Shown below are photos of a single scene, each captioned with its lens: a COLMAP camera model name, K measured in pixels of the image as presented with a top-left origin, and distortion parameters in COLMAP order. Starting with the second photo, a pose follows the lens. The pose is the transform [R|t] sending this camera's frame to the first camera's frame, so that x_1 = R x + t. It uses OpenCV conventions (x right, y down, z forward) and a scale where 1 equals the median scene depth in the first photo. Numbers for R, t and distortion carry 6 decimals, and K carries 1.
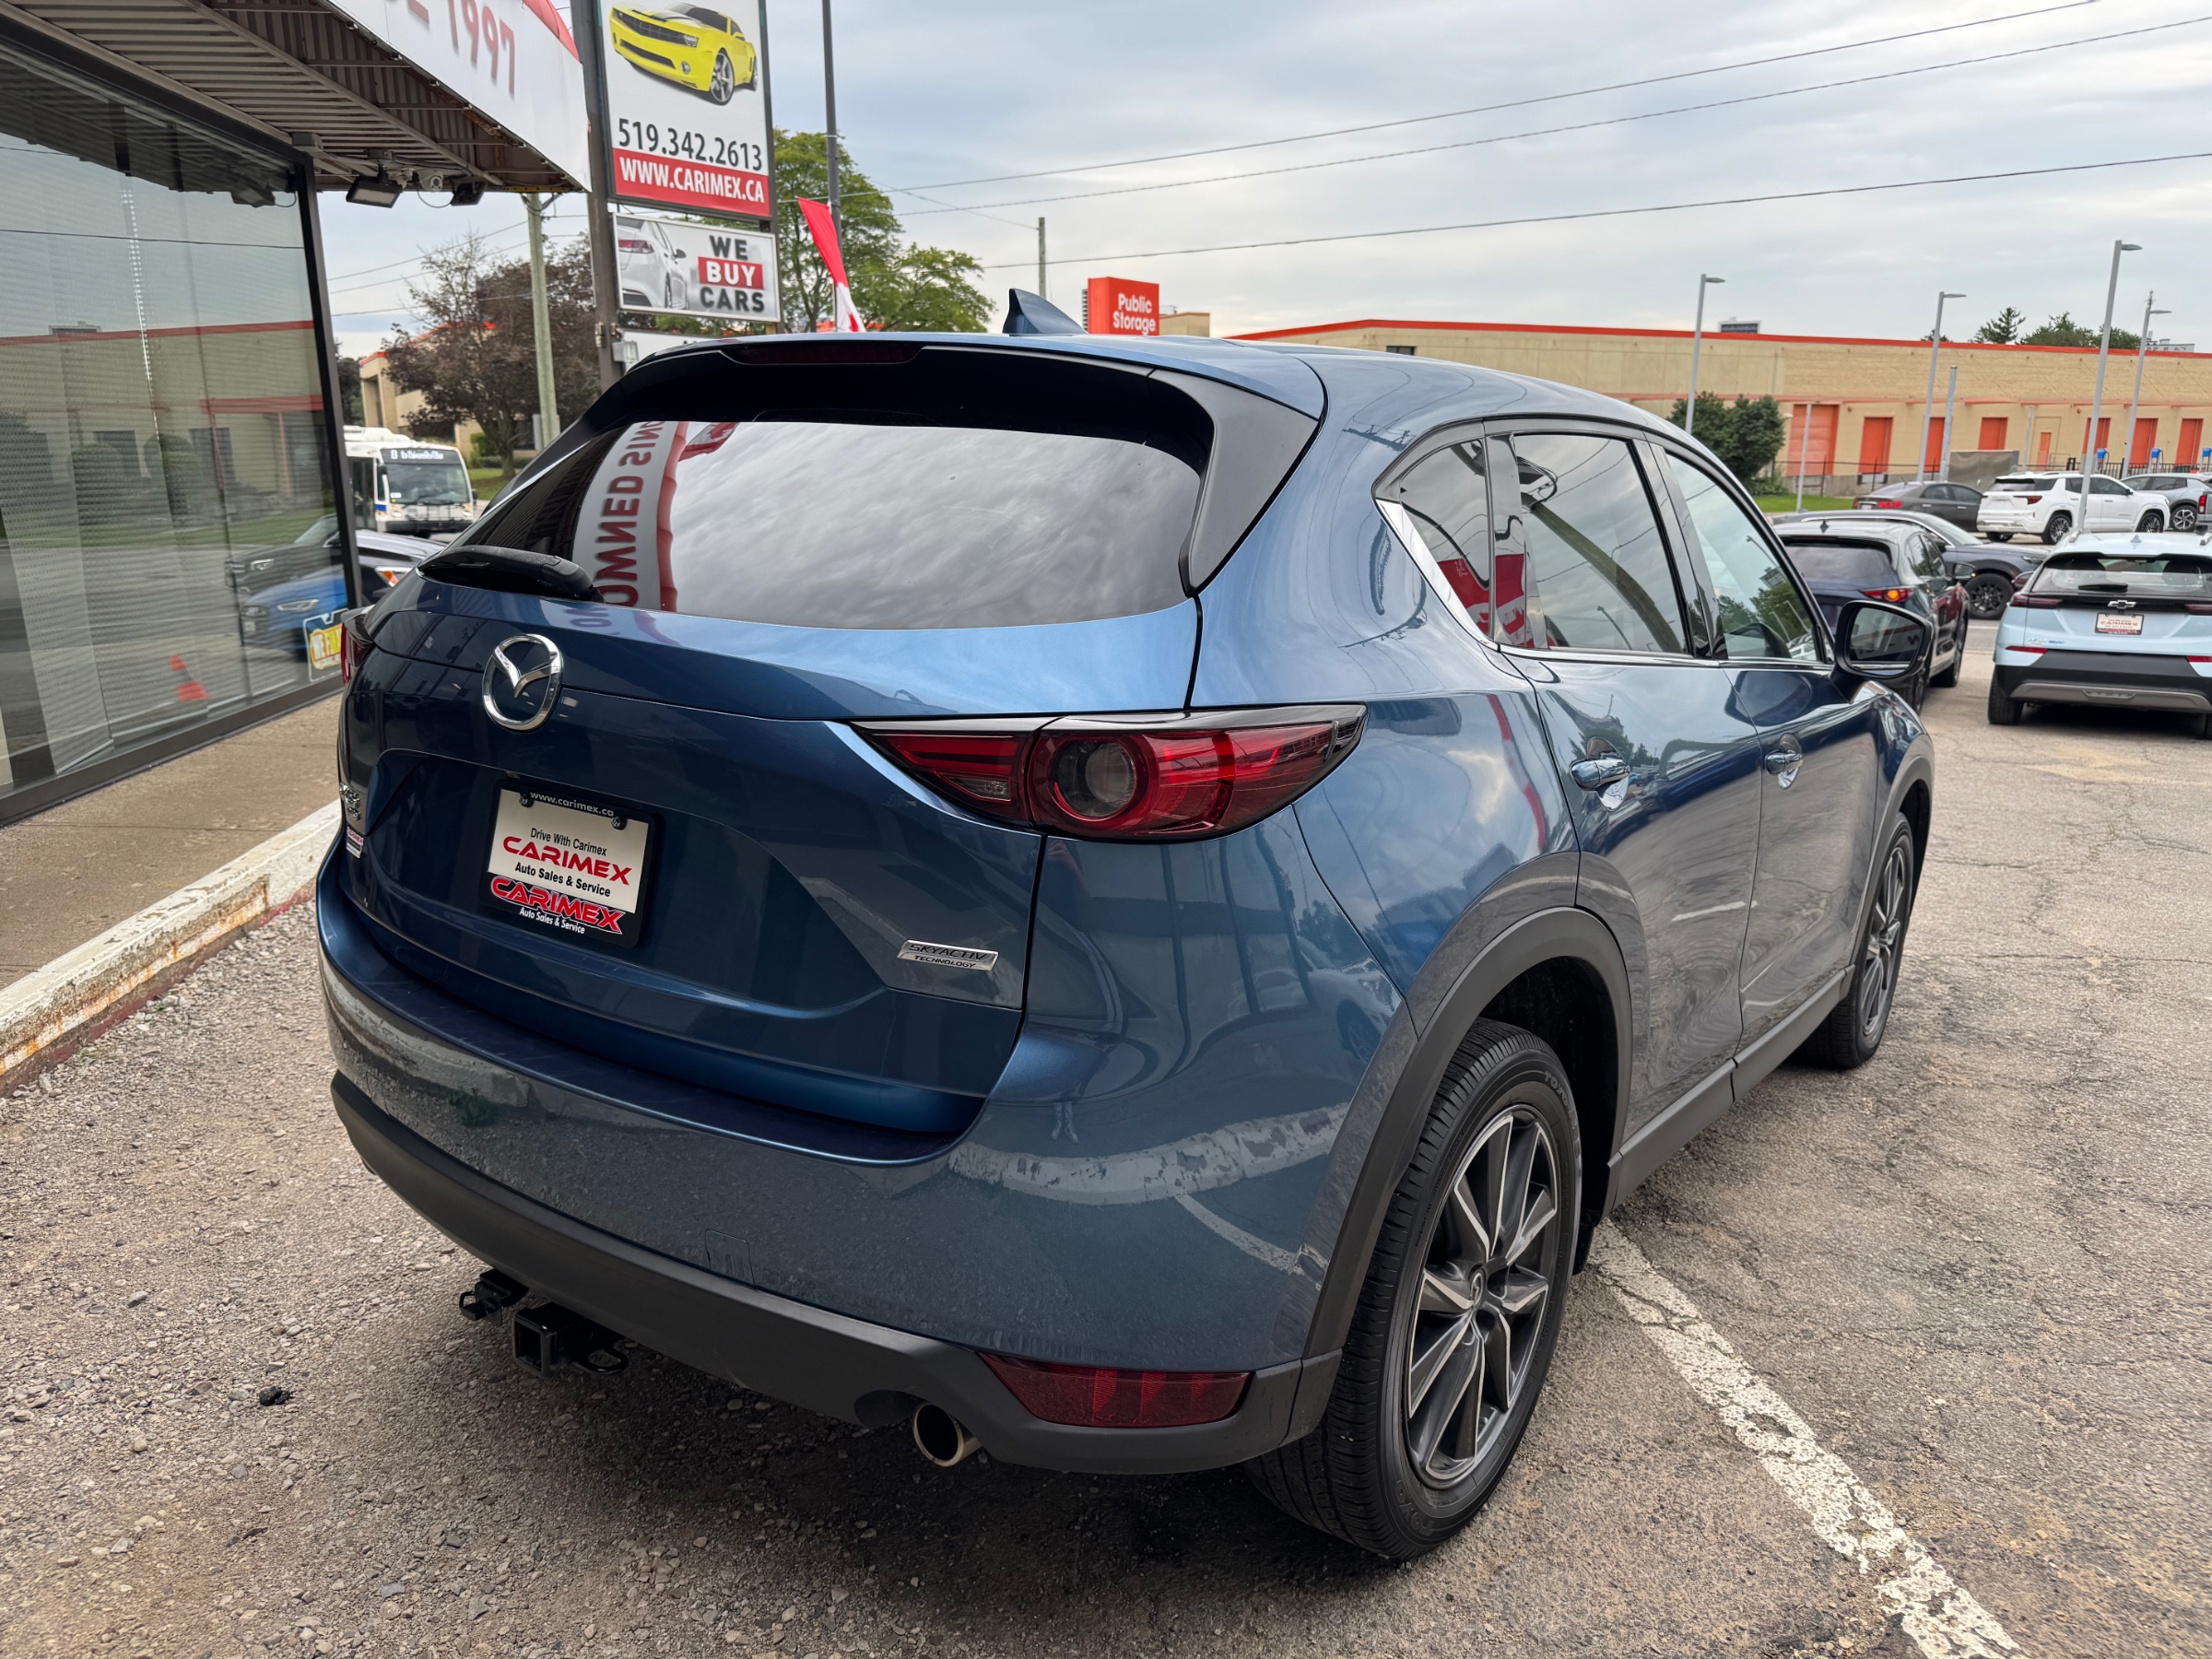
lens RADIAL K [[1589.1, 0, 1101.5], [0, 1589.1, 768.9], [0, 0, 1]] dist [0.004943, -0.003176]
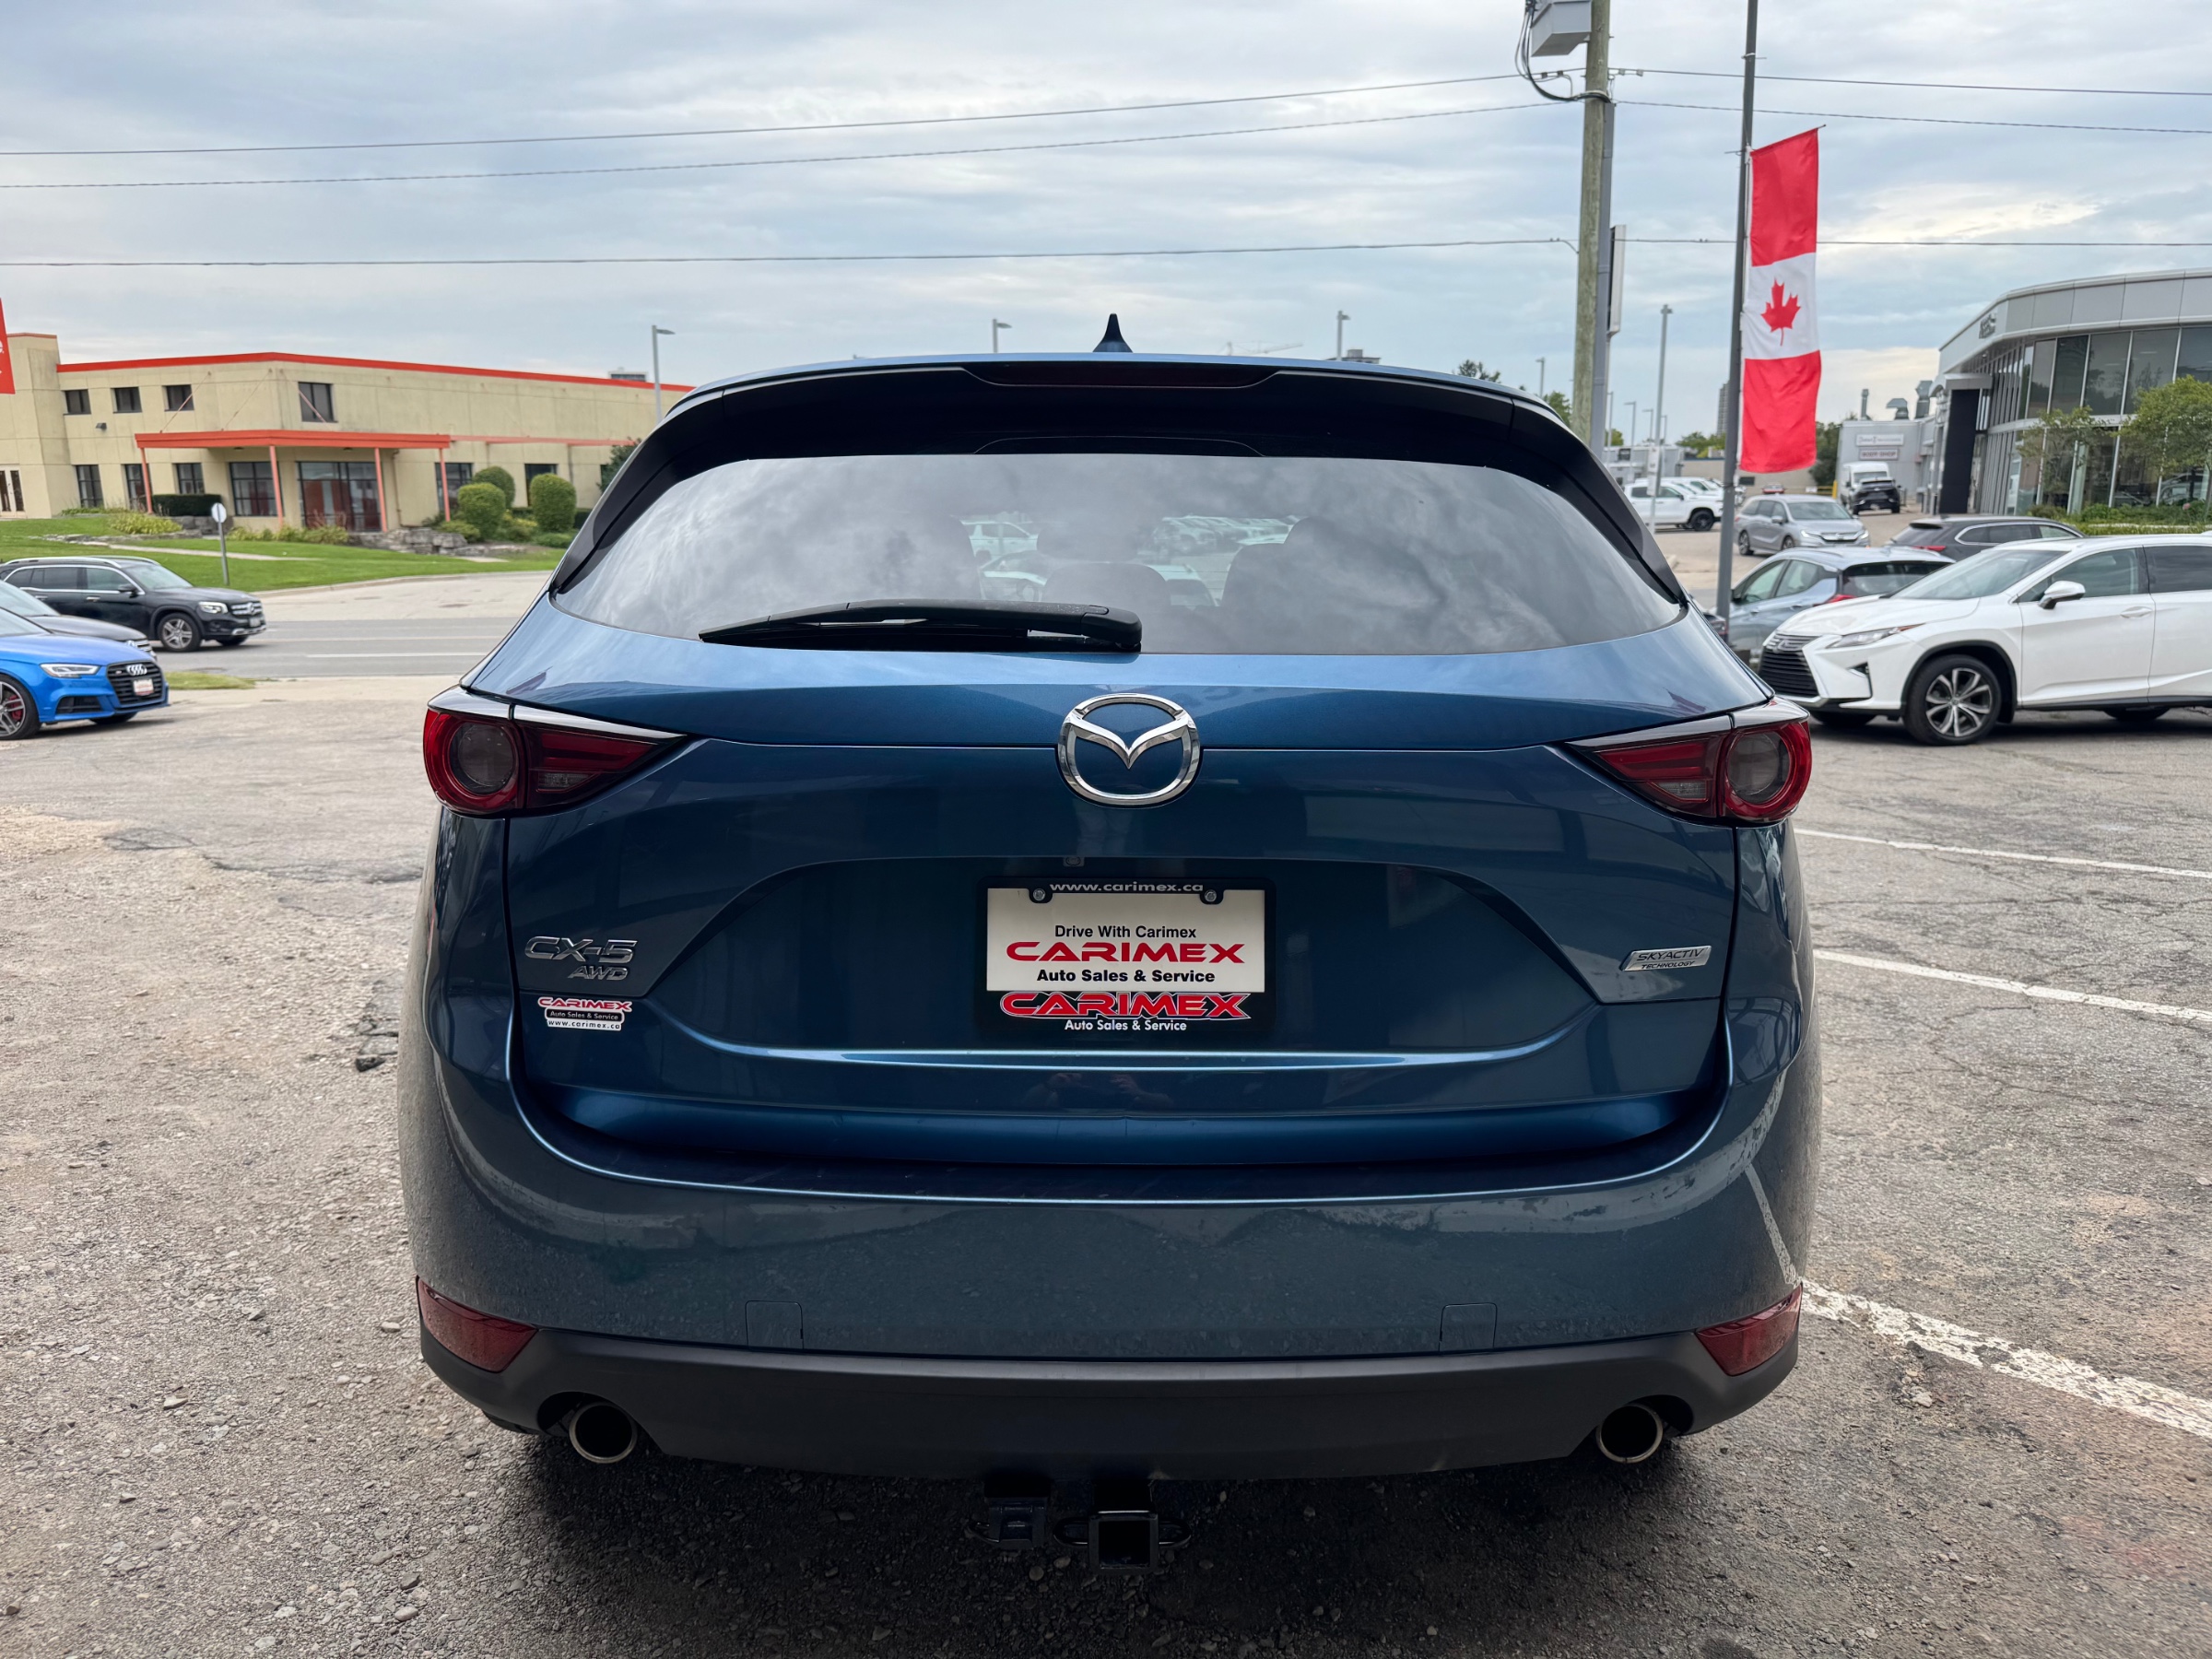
lens RADIAL K [[1565.2, 0, 1099.5], [0, 1565.2, 782.9], [0, 0, 1]] dist [0.040843, 0.000849]
pose [[0.797599, -0.115157, 0.592094, -0.817253], [0.125333, 0.991823, 0.024068, -0.054280], [-0.590024, 0.055012, 0.805510, 0.318042]]
